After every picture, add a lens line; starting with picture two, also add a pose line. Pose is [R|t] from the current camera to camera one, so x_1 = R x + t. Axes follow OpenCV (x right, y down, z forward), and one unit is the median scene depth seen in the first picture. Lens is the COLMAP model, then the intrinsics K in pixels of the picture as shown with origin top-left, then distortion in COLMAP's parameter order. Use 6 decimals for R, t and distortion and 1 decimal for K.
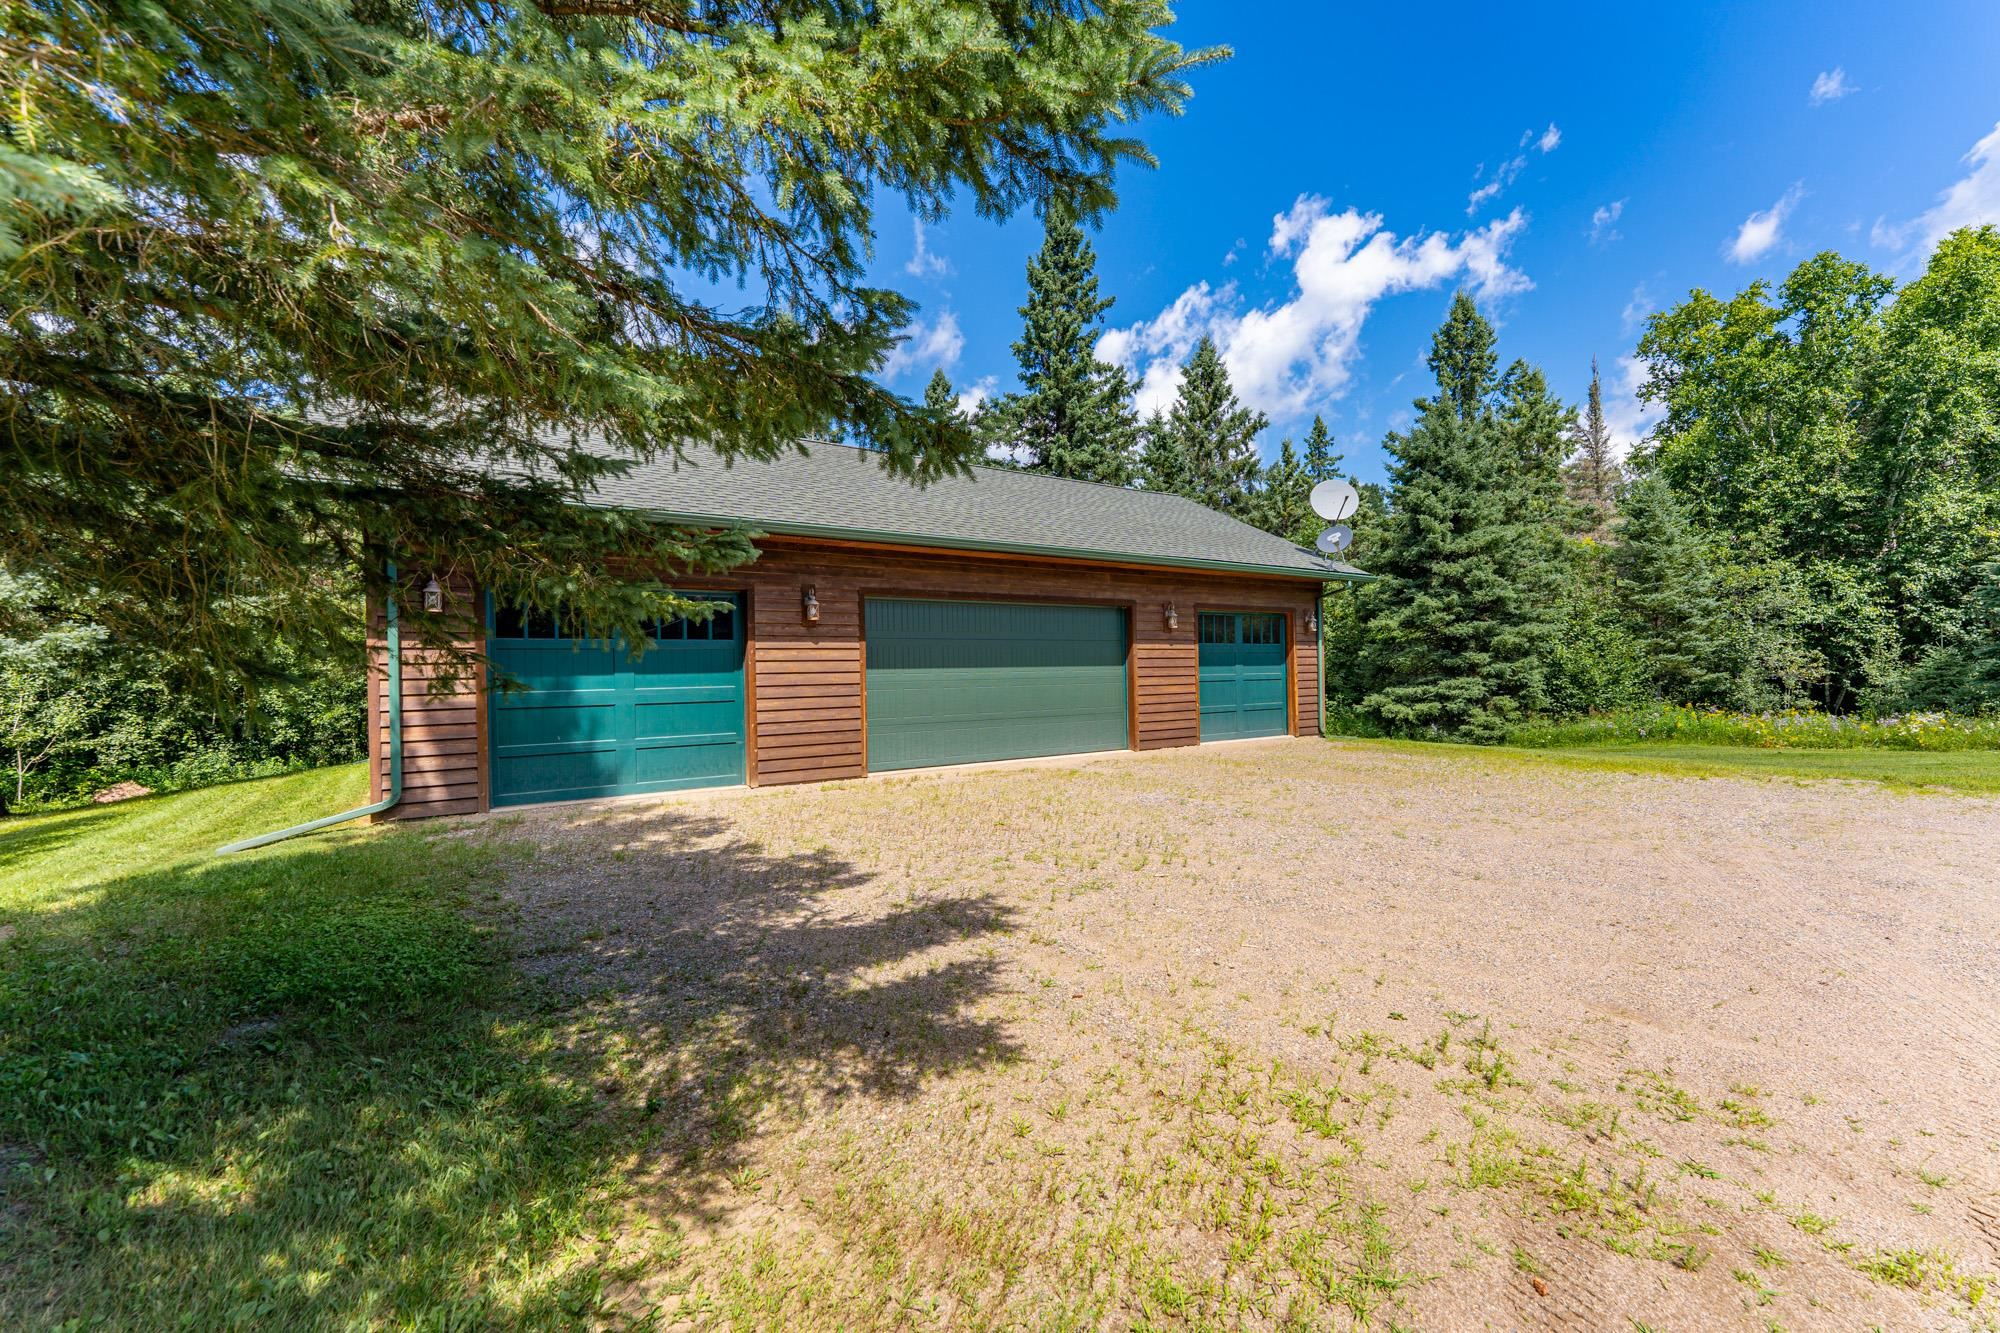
lens RADIAL K [[809.6, 0, 991.5], [0, 809.6, 672.3], [0, 0, 1]] dist [0.000722, 0.000004]
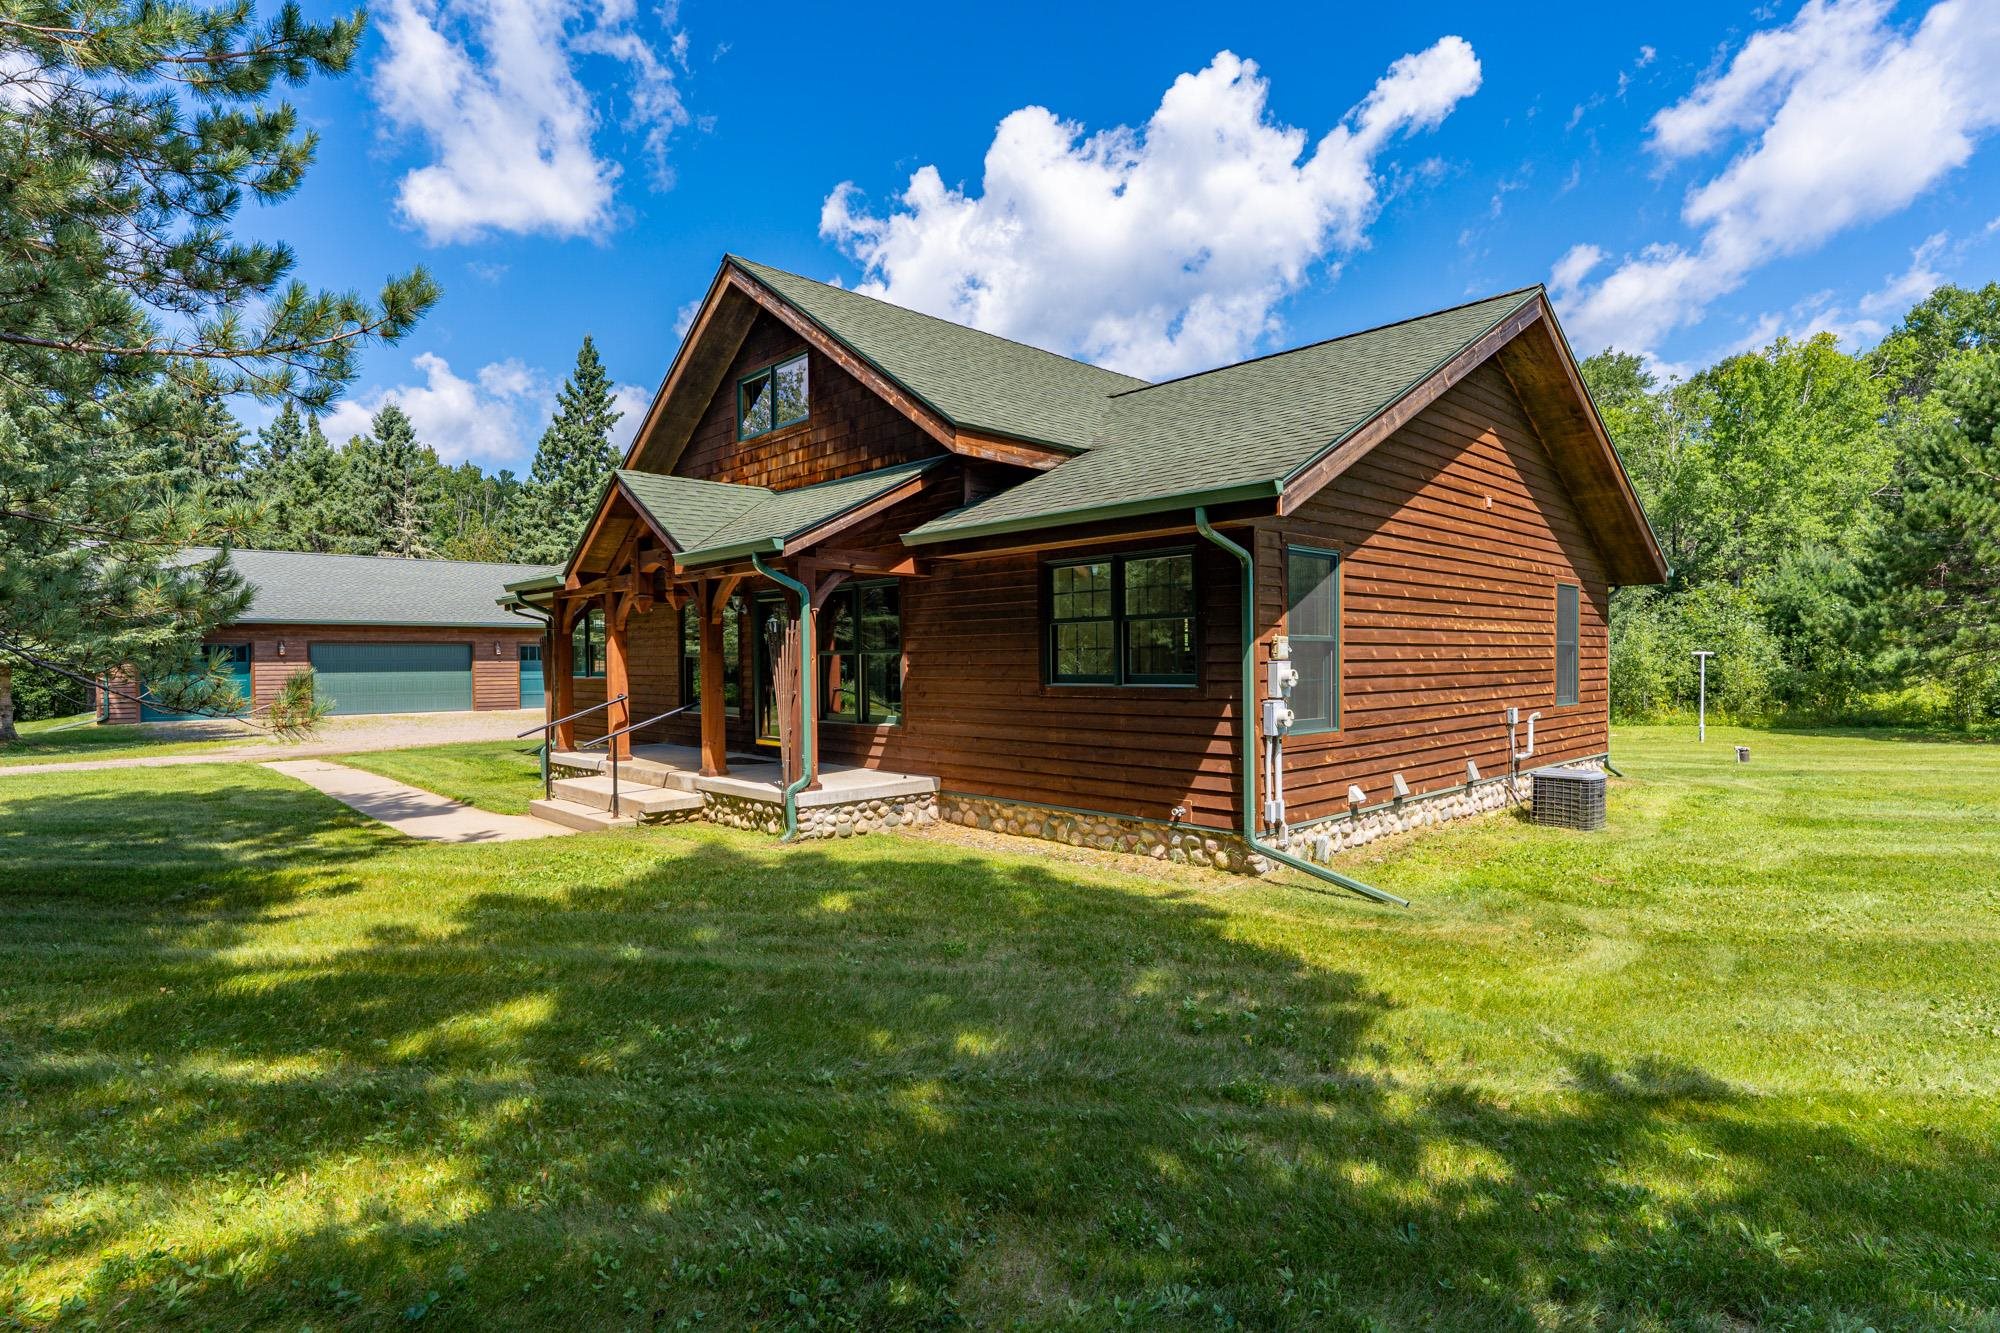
lens RADIAL K [[995.7, 0, 998.3], [0, 995.7, 673.0], [0, 0, 1]] dist [-0.000836, -0.000280]
pose [[0.991055, 0.010328, 0.133054, 0.699272], [-0.012177, 0.999840, 0.013089, -0.032372], [-0.132898, -0.014592, 0.991022, -1.051978]]
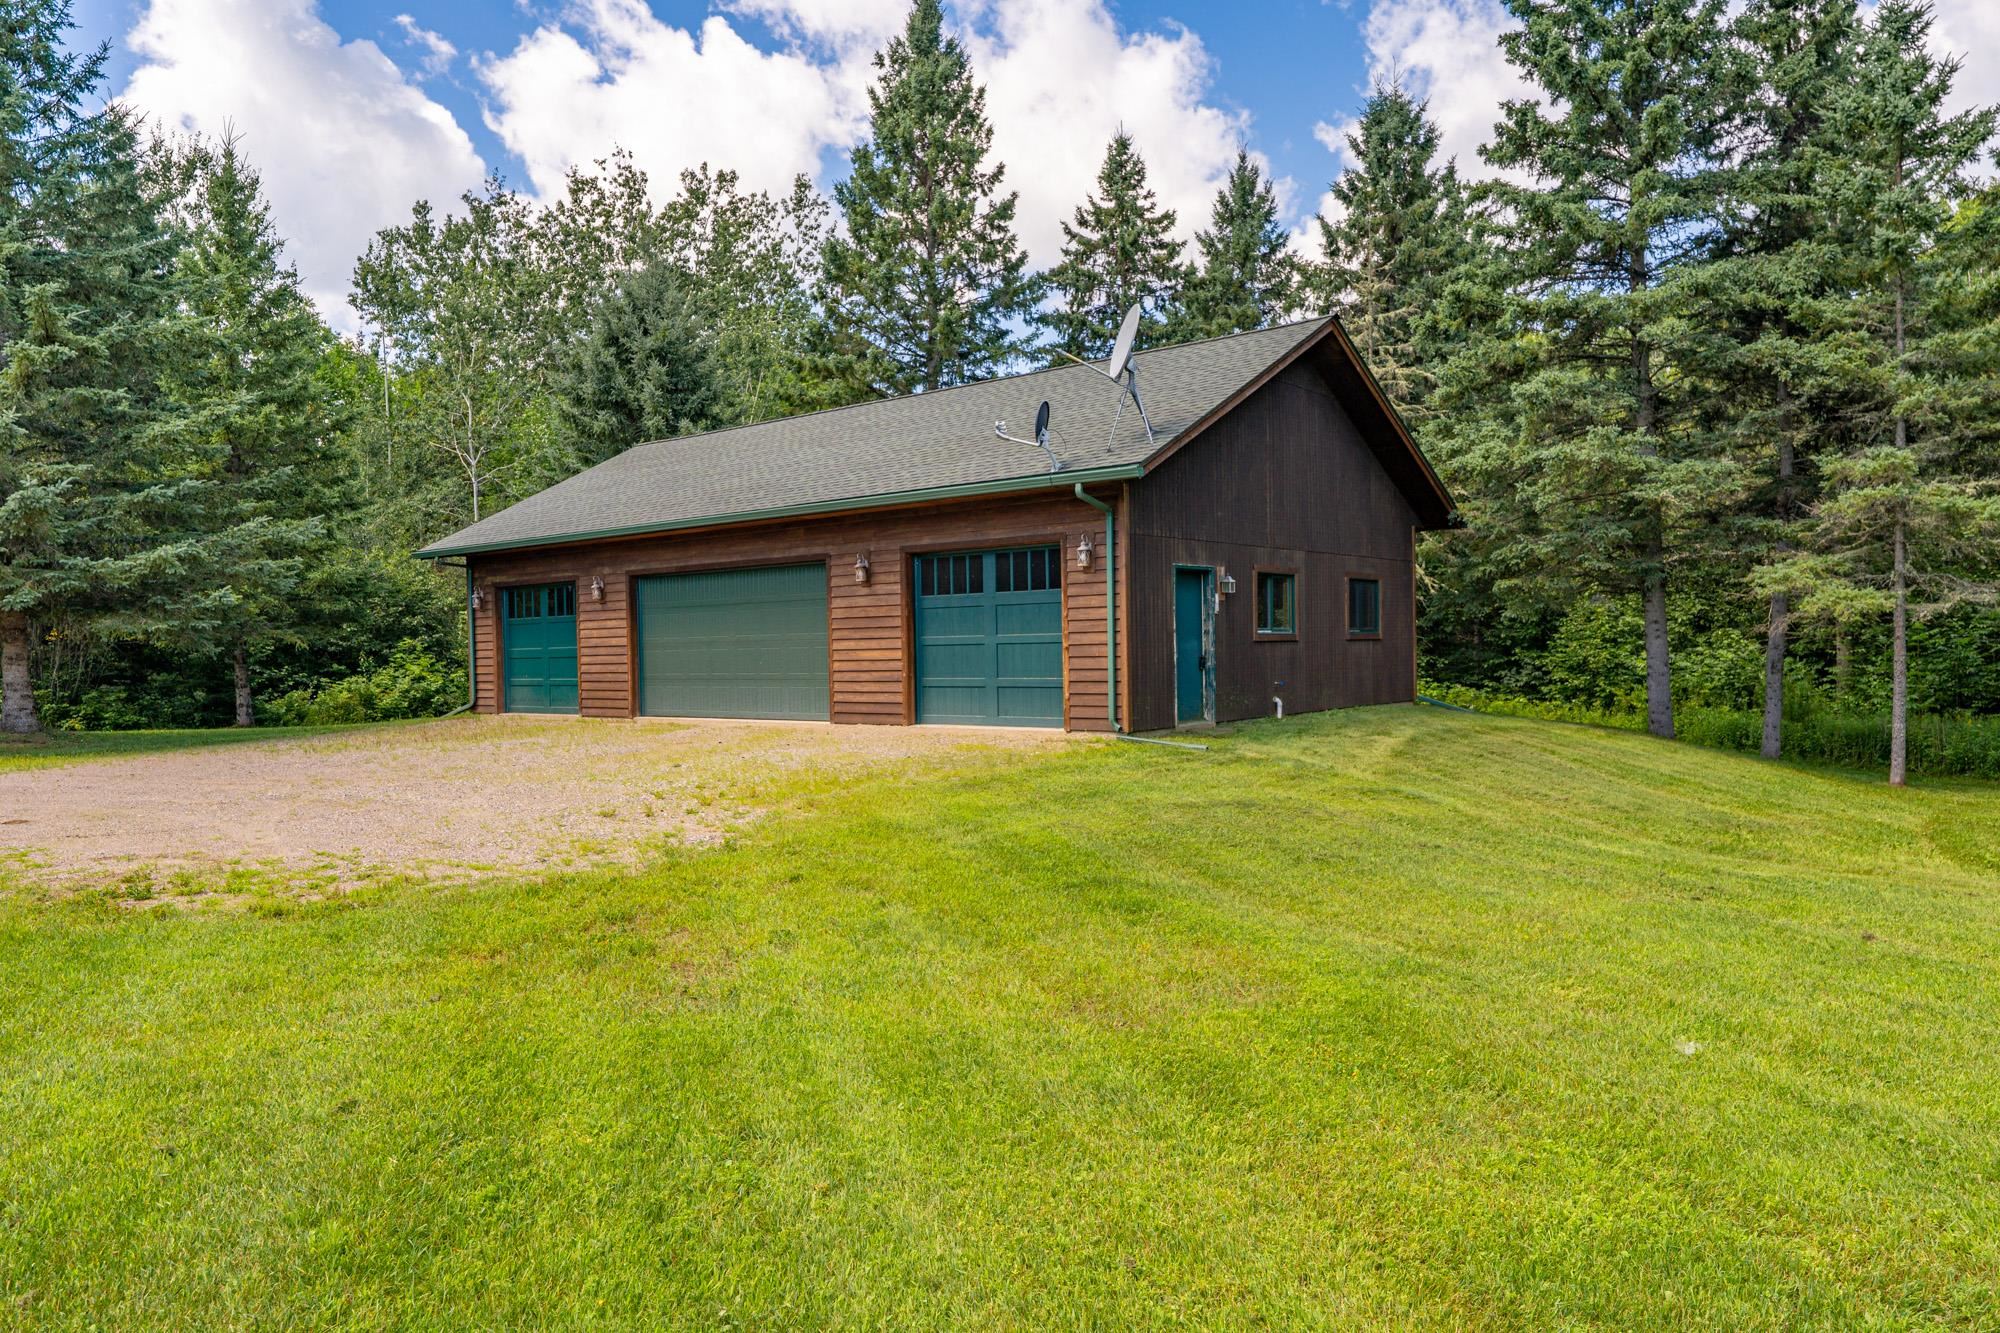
lens RADIAL K [[1317.8, 0, 1007.8], [0, 1317.8, 671.2], [0, 0, 1]] dist [-0.002899, -0.001032]
pose [[0.300965, 0.028728, -0.953202, 0.932336], [0.018029, 0.999196, 0.035807, -0.004201], [0.953465, -0.027962, 0.300206, 0.436291]]
